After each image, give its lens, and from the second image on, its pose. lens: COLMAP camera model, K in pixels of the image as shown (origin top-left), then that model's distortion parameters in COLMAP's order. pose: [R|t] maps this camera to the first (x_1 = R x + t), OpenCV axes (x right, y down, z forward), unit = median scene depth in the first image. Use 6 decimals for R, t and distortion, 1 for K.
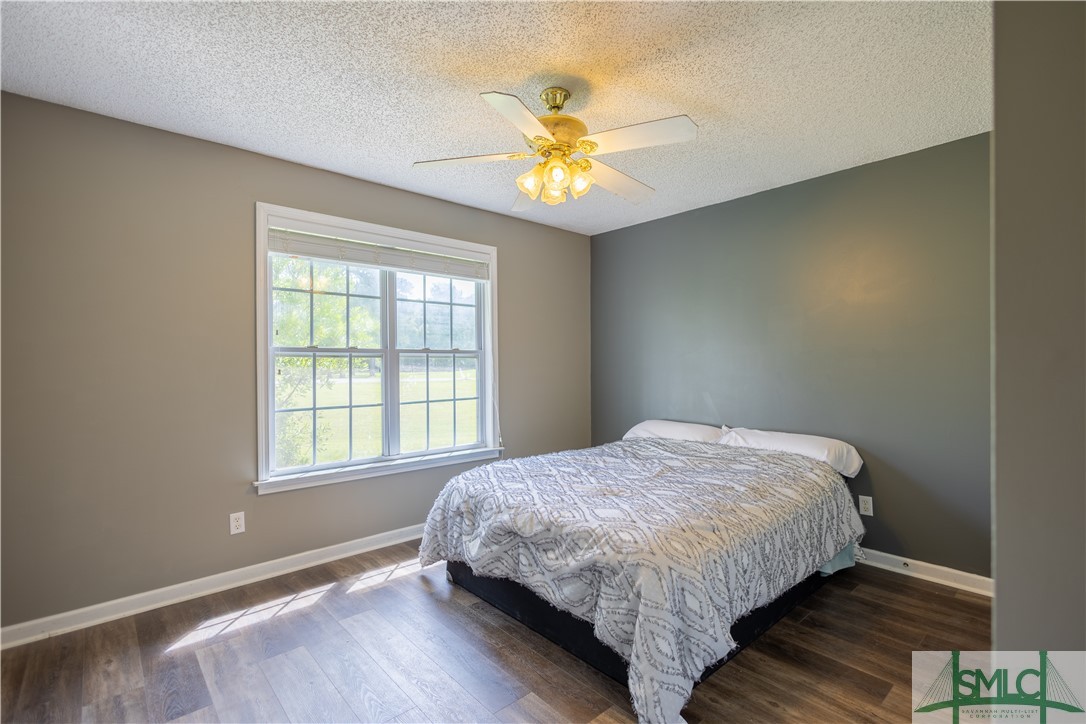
lens RADIAL K [[500.7, 0, 543.0], [0, 500.7, 362.0], [0, 0, 1]] dist [0.008758, -0.005298]
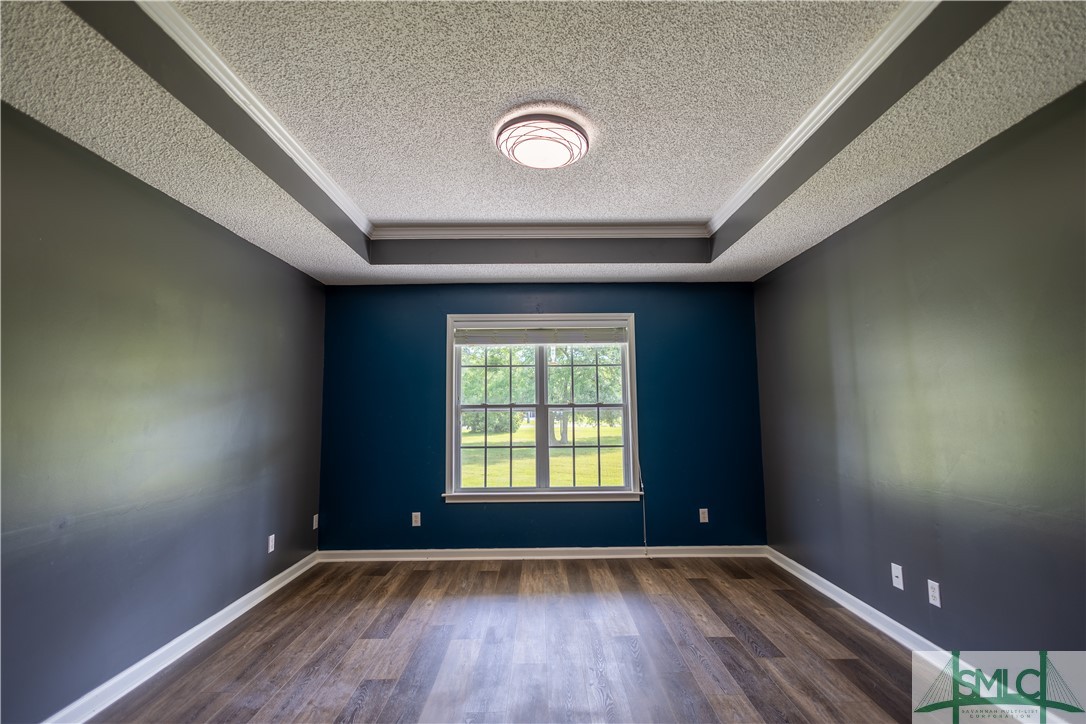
lens RADIAL K [[500.7, 0, 543.0], [0, 500.7, 362.0], [0, 0, 1]] dist [0.008758, -0.005298]
pose [[0.751147, -0.087094, -0.654365, 0.554470], [0.007707, 0.992348, -0.123231, 0.024751], [0.660090, 0.087522, 0.746070, 0.019076]]
